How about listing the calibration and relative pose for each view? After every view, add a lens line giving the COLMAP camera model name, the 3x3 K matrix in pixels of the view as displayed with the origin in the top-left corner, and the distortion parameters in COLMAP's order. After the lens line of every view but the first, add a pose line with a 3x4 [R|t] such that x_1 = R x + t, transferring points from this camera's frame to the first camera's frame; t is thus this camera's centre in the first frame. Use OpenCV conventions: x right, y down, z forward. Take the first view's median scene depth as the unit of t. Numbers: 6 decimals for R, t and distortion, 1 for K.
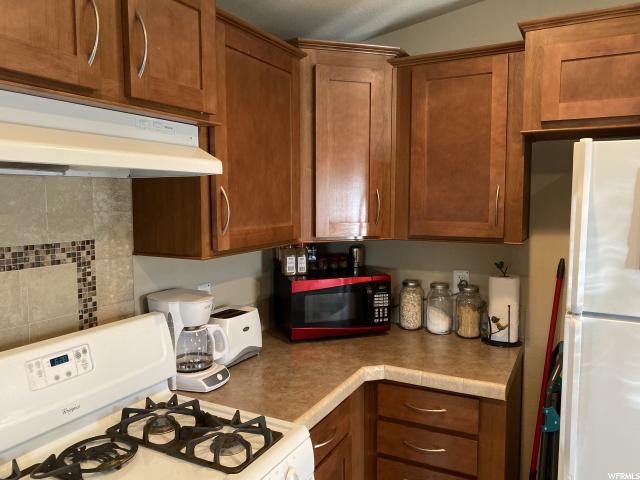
lens RADIAL K [[489.8, 0, 320.0], [0, 489.8, 240.0], [0, 0, 1]] dist [0.024468, -0.008114]
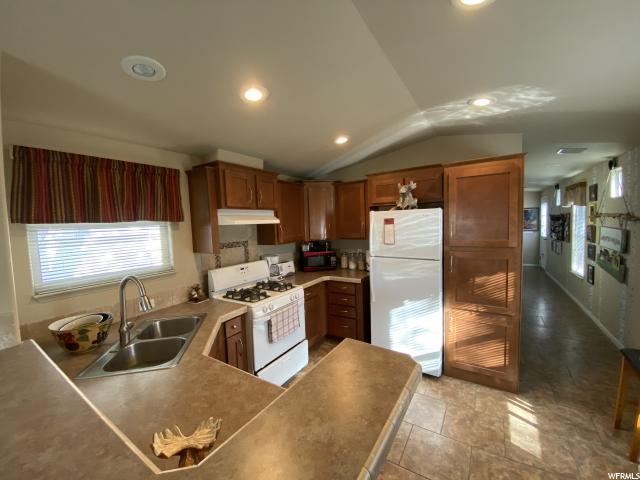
lens RADIAL K [[258.6, 0, 320.0], [0, 258.6, 240.0], [0, 0, 1]] dist [0.026243, -0.023845]
pose [[0.995446, -0.027084, -0.091400, 0.250132], [0.025741, 0.999543, -0.015841, 0.035332], [0.091787, 0.013416, 0.995688, -0.840261]]
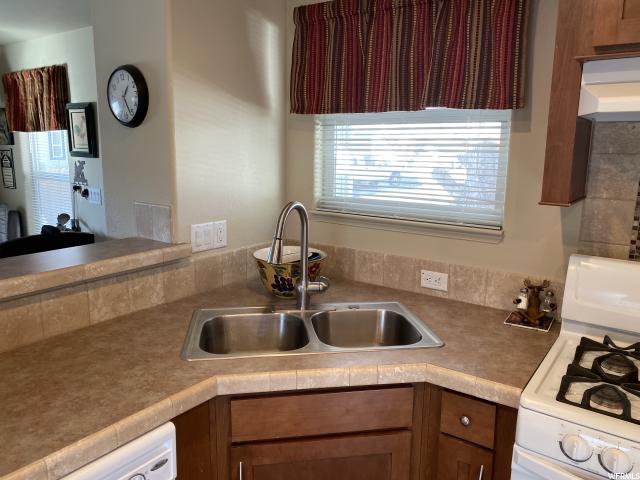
lens RADIAL K [[489.8, 0, 320.0], [0, 489.8, 240.0], [0, 0, 1]] dist [0.024468, -0.008114]
pose [[-0.137133, 0.186562, -0.972825, 0.477740], [-0.100762, 0.974382, 0.201065, -0.001021], [0.985414, 0.125597, -0.114821, 0.177081]]
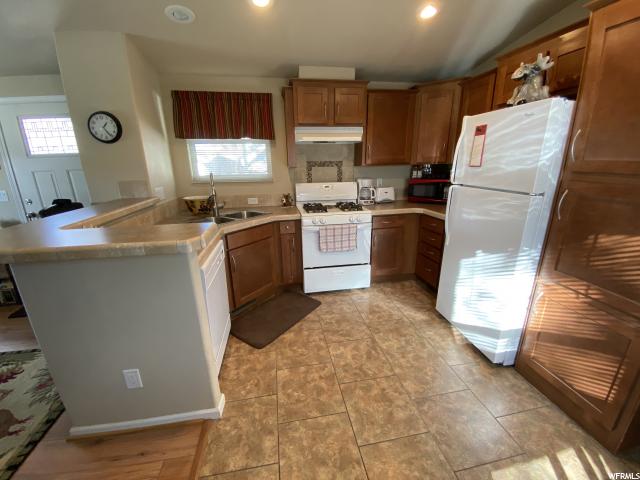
lens RADIAL K [[258.6, 0, 320.0], [0, 258.6, 240.0], [0, 0, 1]] dist [0.026243, -0.023845]
pose [[0.614582, 0.214874, -0.759024, 1.009977], [-0.051732, 0.971095, 0.233022, 0.122861], [0.787155, -0.103945, 0.607933, -0.424778]]
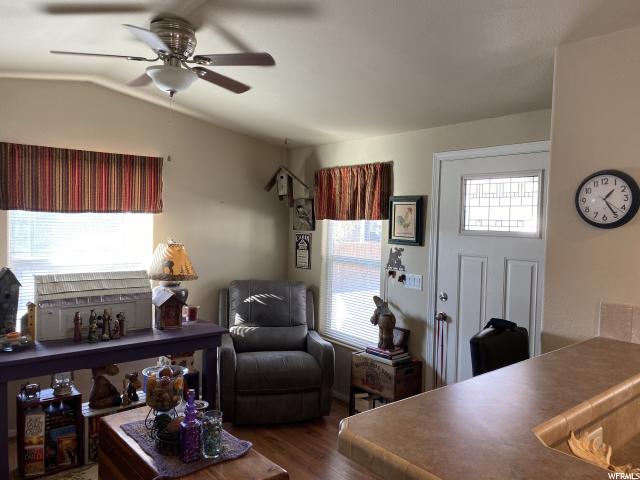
lens RADIAL K [[489.8, 0, 320.0], [0, 489.8, 240.0], [0, 0, 1]] dist [0.024468, -0.008114]
pose [[-0.376488, 0.025618, -0.926067, 0.711497], [-0.111338, 0.991121, 0.072682, 0.035333], [0.919707, 0.130470, -0.370293, -0.599163]]
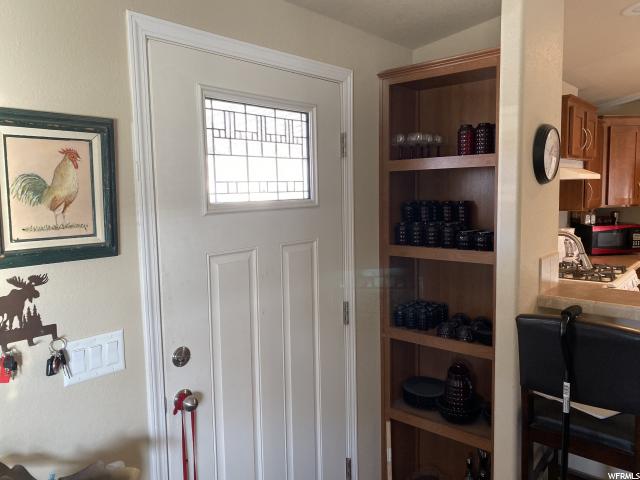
lens RADIAL K [[489.8, 0, 320.0], [0, 489.8, 240.0], [0, 0, 1]] dist [0.024468, -0.008114]
pose [[0.973495, 0.001776, -0.228701, -0.877673], [0.002140, 0.999855, 0.016872, 0.127445], [0.228698, -0.016915, 0.973350, -1.659143]]
